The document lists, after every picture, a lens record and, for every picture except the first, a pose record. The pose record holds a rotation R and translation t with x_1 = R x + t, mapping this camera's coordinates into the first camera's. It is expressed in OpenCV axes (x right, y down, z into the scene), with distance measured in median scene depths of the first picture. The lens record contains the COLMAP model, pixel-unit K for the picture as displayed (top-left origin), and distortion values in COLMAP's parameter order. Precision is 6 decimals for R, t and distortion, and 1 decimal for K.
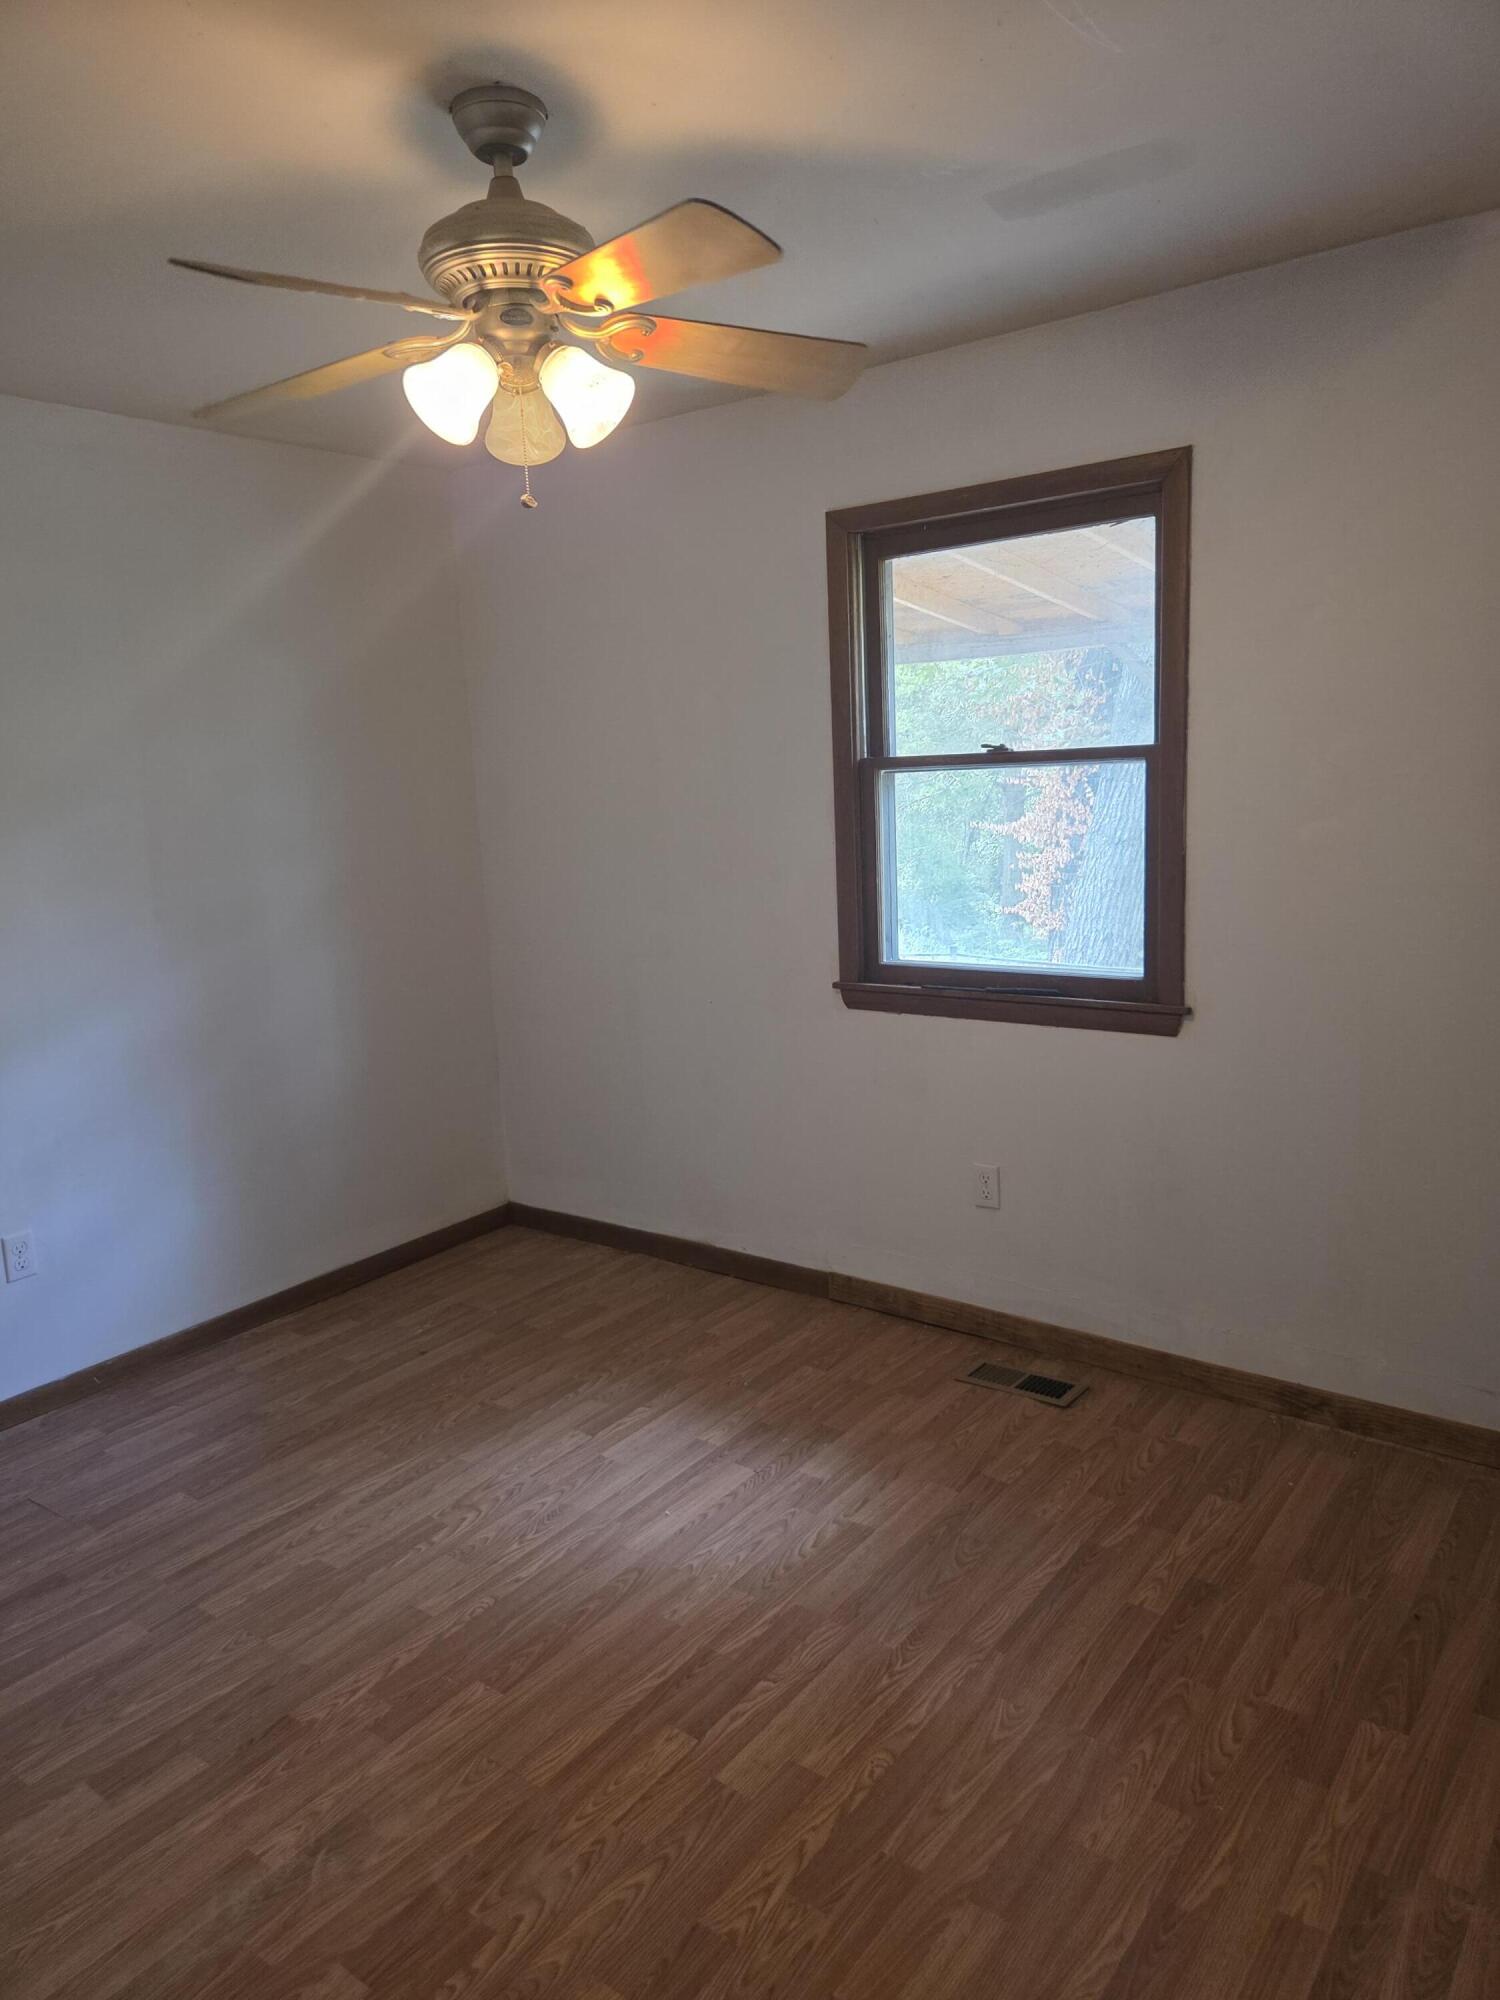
lens RADIAL K [[1350.0, 0, 745.2], [0, 1350.0, 997.3], [0, 0, 1]] dist [0.025059, -0.010354]
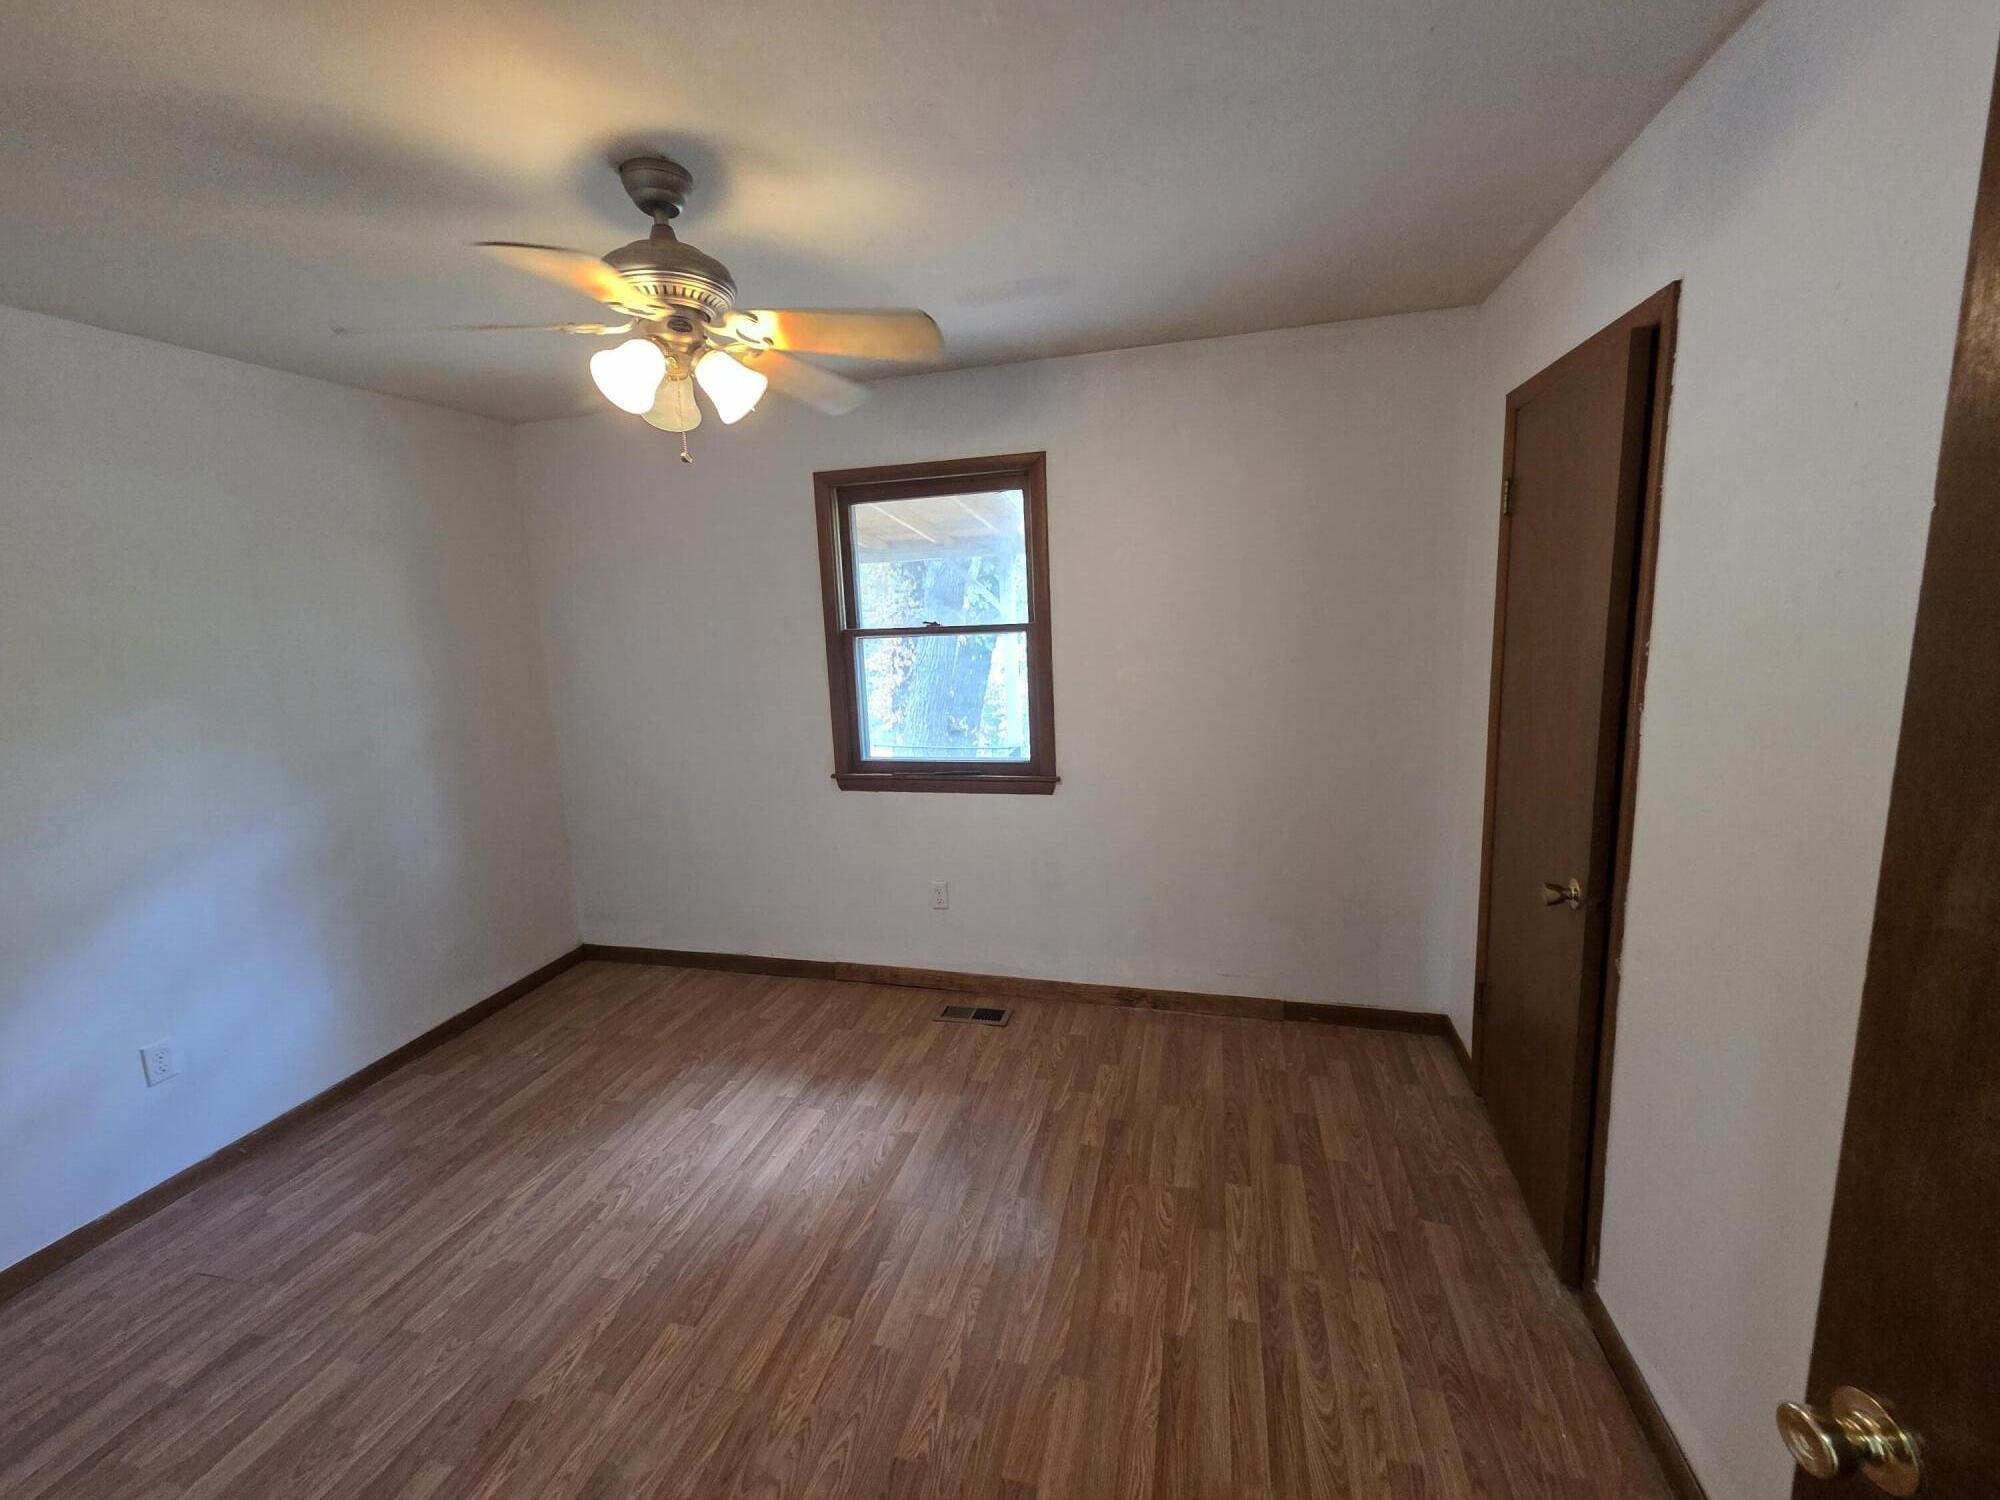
lens RADIAL K [[811.2, 0, 985.0], [0, 811.2, 735.5], [0, 0, 1]] dist [0.002047, -0.000903]
pose [[0.926705, -0.055886, 0.371611, -0.143284], [0.066816, 0.997627, -0.016592, -0.035554], [-0.369802, 0.040205, 0.928240, 0.093801]]
